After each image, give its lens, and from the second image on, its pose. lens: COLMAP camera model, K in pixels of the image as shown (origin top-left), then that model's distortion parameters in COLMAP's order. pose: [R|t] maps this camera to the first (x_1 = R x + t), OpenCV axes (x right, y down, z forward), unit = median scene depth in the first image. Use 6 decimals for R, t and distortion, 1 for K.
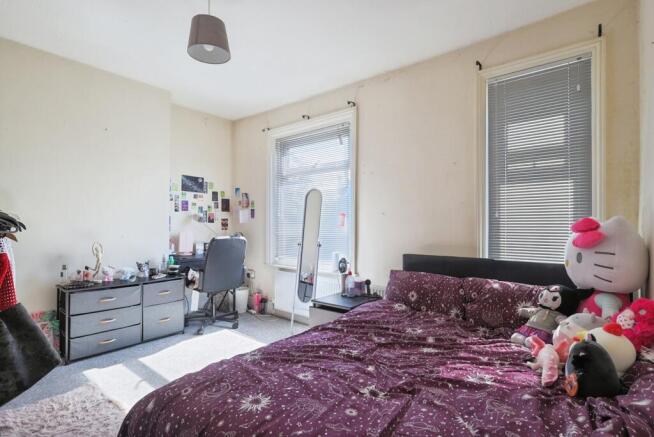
lens RADIAL K [[316.6, 0, 327.0], [0, 316.6, 218.5], [0, 0, 1]] dist [0.001849, 0.000203]
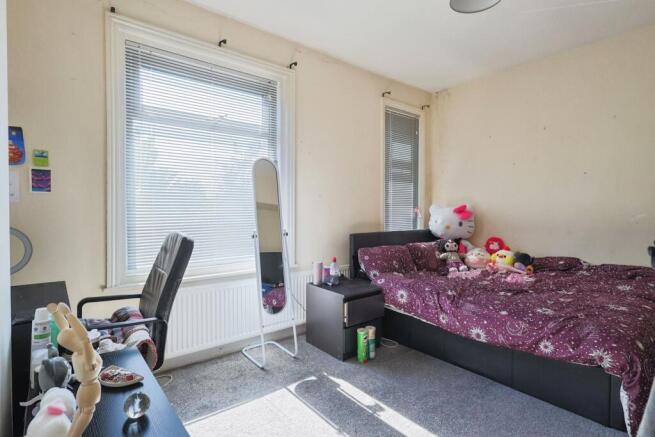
lens RADIAL K [[327.4, 0, 327.5], [0, 327.4, 218.5], [0, 0, 1]] dist [0.002058, 0.000333]
pose [[0.235754, -0.022003, 0.971564, -1.002488], [-0.017627, 0.999482, 0.026912, 0.030844], [-0.971653, -0.023471, 0.235244, 0.908070]]
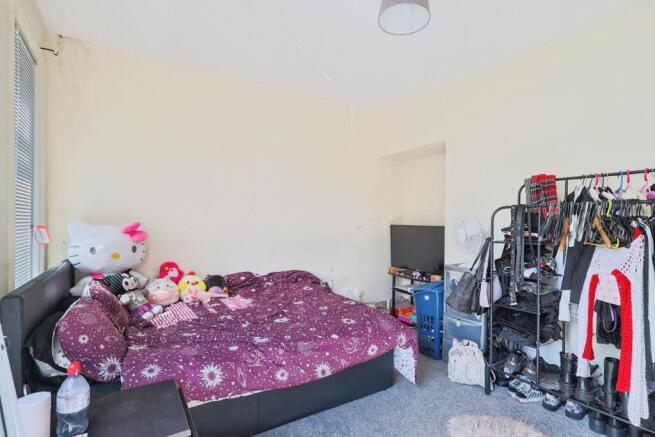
lens RADIAL K [[318.3, 0, 327.3], [0, 318.3, 234.6], [0, 0, 1]] dist [0.000783, 0.000120]
pose [[-0.932578, -0.014069, 0.360695, -0.389252], [-0.008492, 0.999819, 0.017041, 0.015660], [-0.360869, 0.012829, -0.932528, 1.391130]]
